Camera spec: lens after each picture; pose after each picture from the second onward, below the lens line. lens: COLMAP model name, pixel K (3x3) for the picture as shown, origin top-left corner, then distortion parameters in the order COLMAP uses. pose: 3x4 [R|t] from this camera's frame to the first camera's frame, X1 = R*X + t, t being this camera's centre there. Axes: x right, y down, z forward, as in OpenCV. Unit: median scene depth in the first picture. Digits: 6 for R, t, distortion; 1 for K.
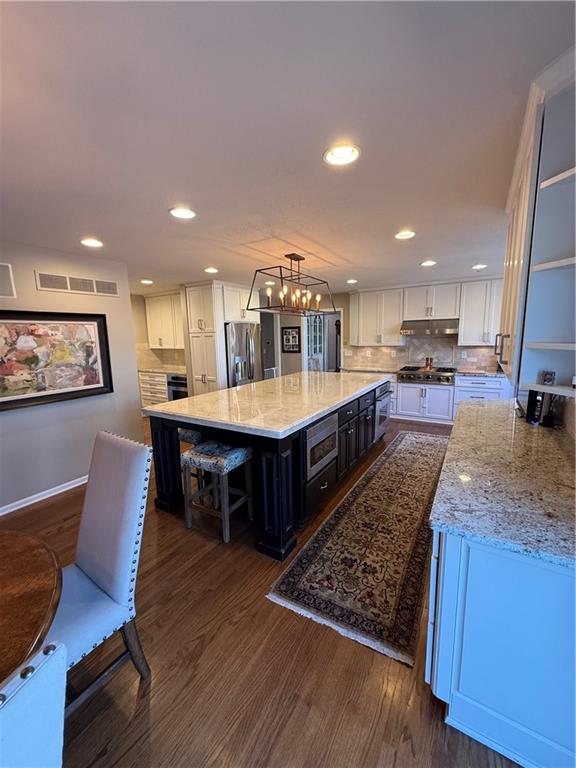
lens RADIAL K [[305.6, 0, 287.1], [0, 305.6, 382.4], [0, 0, 1]] dist [-0.002101, 0.000122]
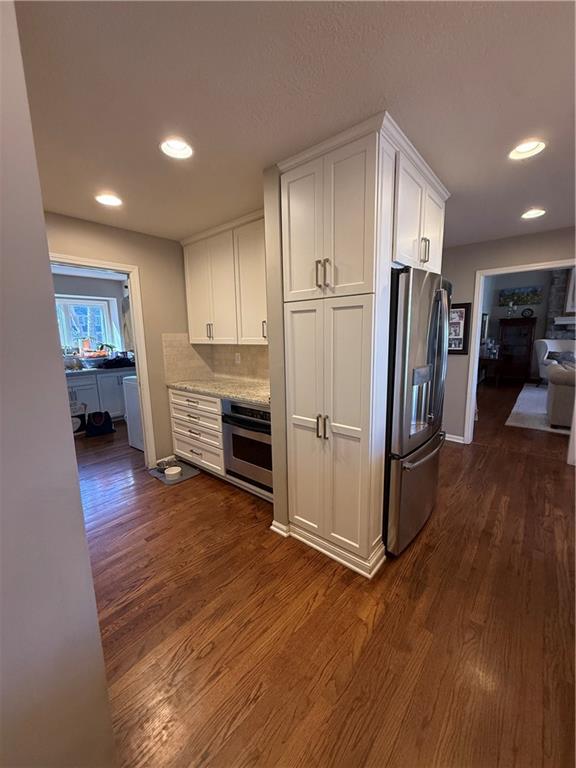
lens RADIAL K [[305.6, 0, 287.1], [0, 305.6, 382.4], [0, 0, 1]] dist [-0.002101, 0.000122]
pose [[0.990016, 0.025475, -0.138633, -0.236898], [-0.024289, 0.999653, 0.010244, -0.060415], [0.138846, -0.006774, 0.990291, 0.567629]]
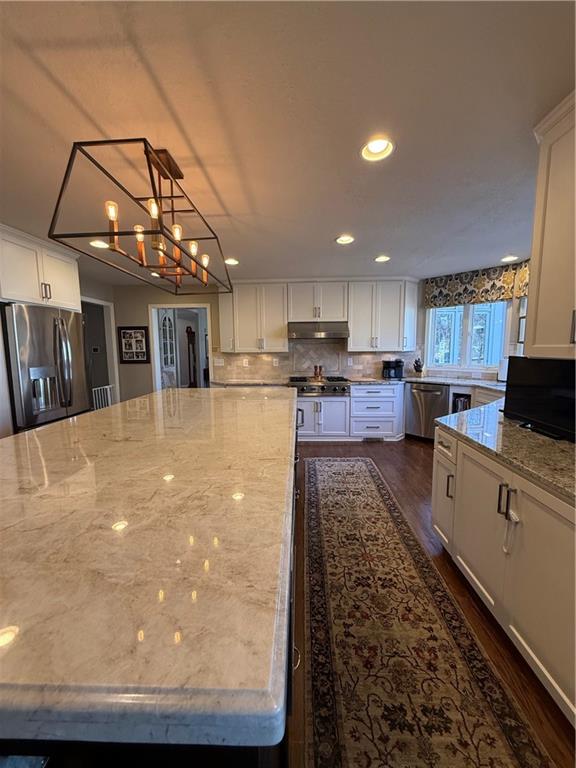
lens RADIAL K [[305.6, 0, 287.1], [0, 305.6, 382.4], [0, 0, 1]] dist [-0.002101, 0.000122]
pose [[0.871436, -0.040317, 0.488850, -0.035256], [0.063556, 0.997496, -0.031030, -0.012310], [-0.486375, 0.058110, 0.871816, 0.285683]]
